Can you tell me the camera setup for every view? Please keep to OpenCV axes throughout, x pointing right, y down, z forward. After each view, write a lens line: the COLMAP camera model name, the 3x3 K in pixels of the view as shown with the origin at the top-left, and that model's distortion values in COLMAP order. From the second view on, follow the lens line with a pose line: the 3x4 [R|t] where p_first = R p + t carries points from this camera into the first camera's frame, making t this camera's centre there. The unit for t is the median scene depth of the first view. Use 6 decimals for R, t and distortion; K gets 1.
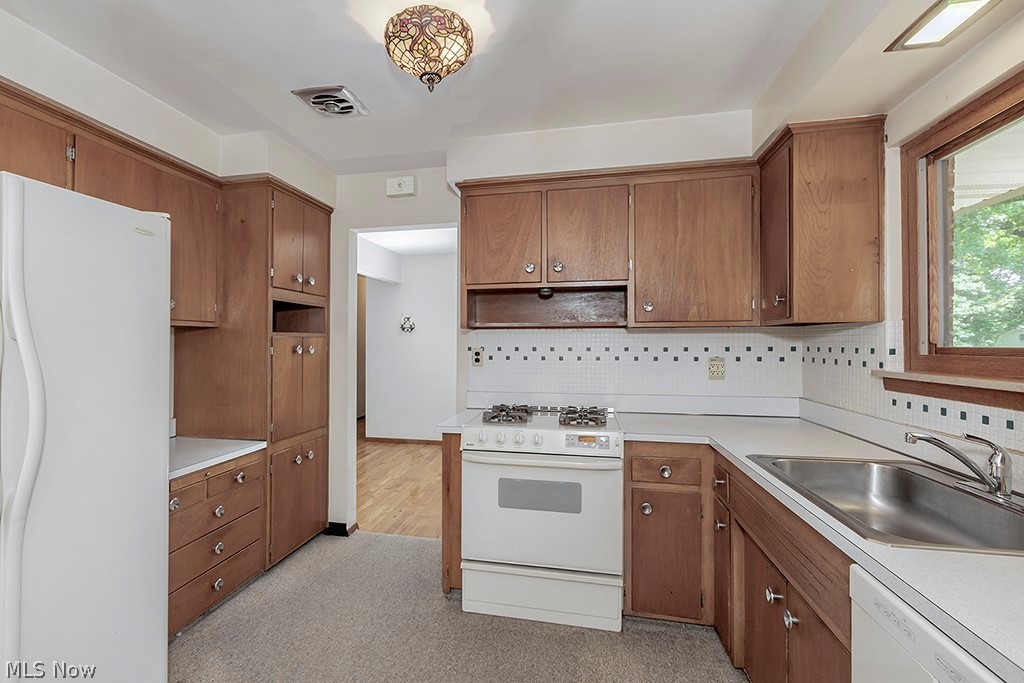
lens RADIAL K [[477.8, 0, 512.0], [0, 477.8, 341.5], [0, 0, 1]] dist [0.001412, 0.000146]
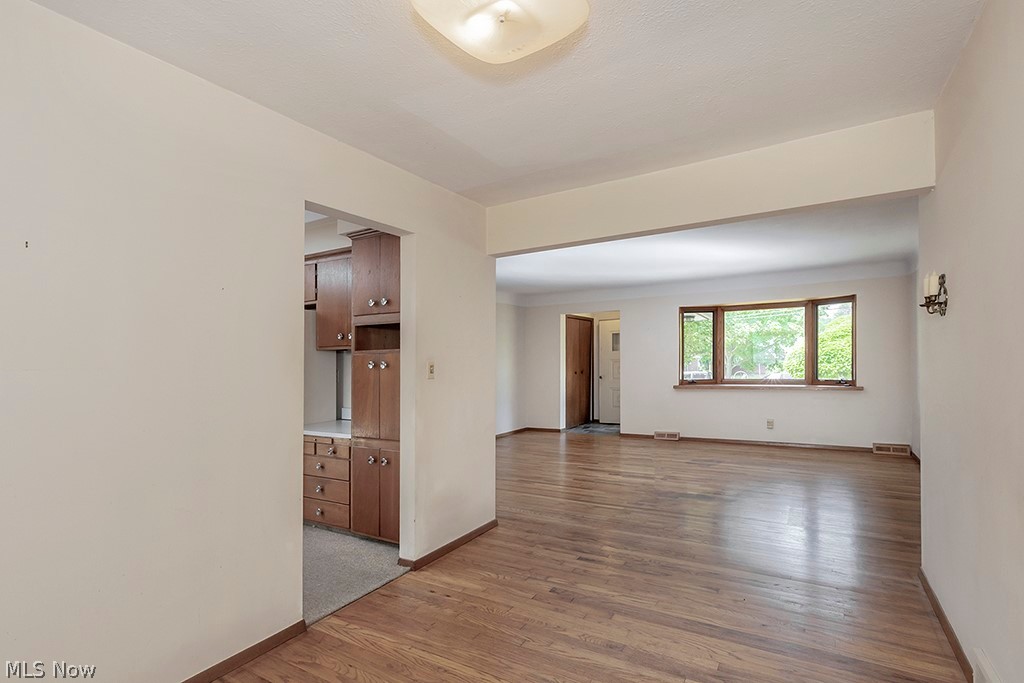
lens RADIAL K [[477.8, 0, 512.0], [0, 477.8, 341.5], [0, 0, 1]] dist [0.001412, 0.000146]
pose [[-0.383237, -0.034806, -0.922994, 0.502035], [0.022531, 0.998640, -0.047014, 0.024751], [0.923375, -0.038813, -0.381931, 1.780606]]
